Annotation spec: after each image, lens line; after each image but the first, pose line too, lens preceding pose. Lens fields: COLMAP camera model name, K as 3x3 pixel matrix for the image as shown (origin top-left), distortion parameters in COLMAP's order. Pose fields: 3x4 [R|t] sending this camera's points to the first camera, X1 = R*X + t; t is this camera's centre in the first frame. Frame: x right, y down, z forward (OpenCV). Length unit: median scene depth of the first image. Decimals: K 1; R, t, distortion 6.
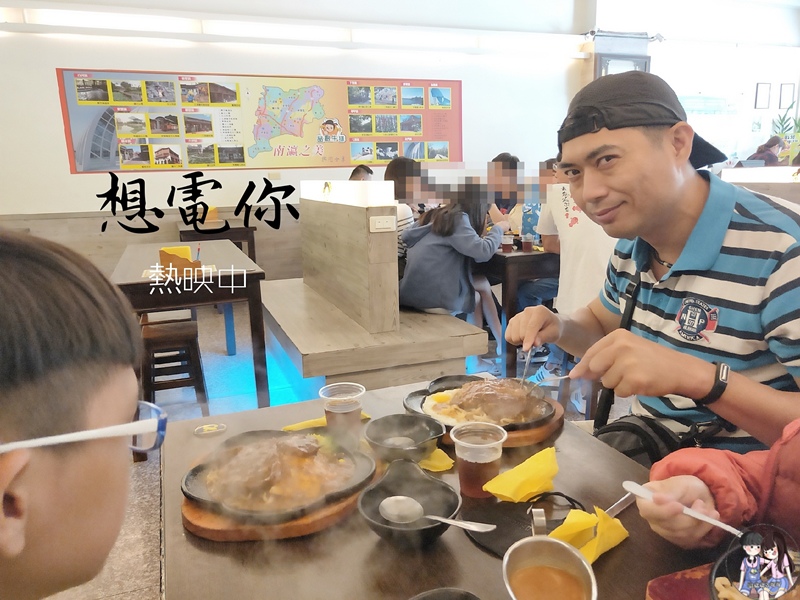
lens RADIAL K [[603.6, 0, 400.2], [0, 603.6, 301.3], [0, 0, 1]] dist [-0.004667, 0.001551]
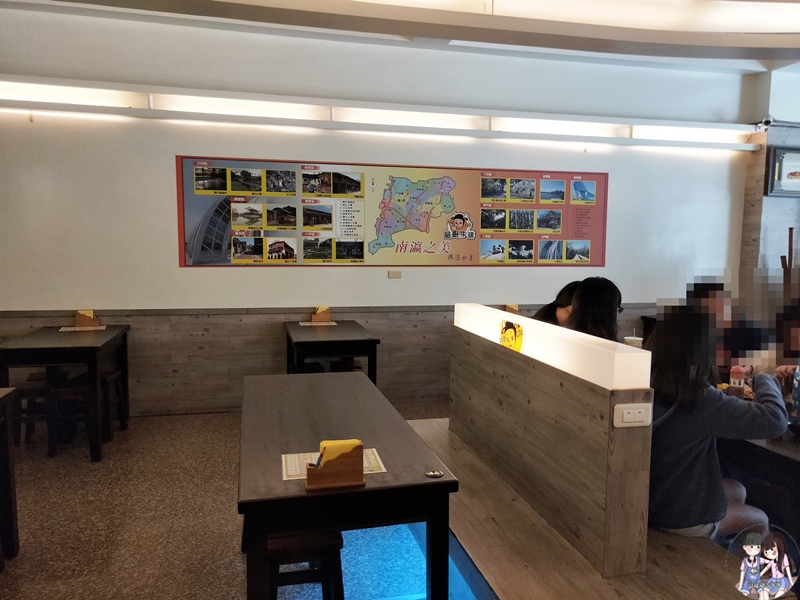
lens RADIAL K [[604.2, 0, 399.0], [0, 604.2, 299.7], [0, 0, 1]] dist [-0.004581, 0.010368]
pose [[0.991422, 0.047251, -0.121856, -0.096582], [-0.061029, 0.991840, -0.111931, -0.075189], [0.115573, 0.118408, 0.986216, 0.134987]]
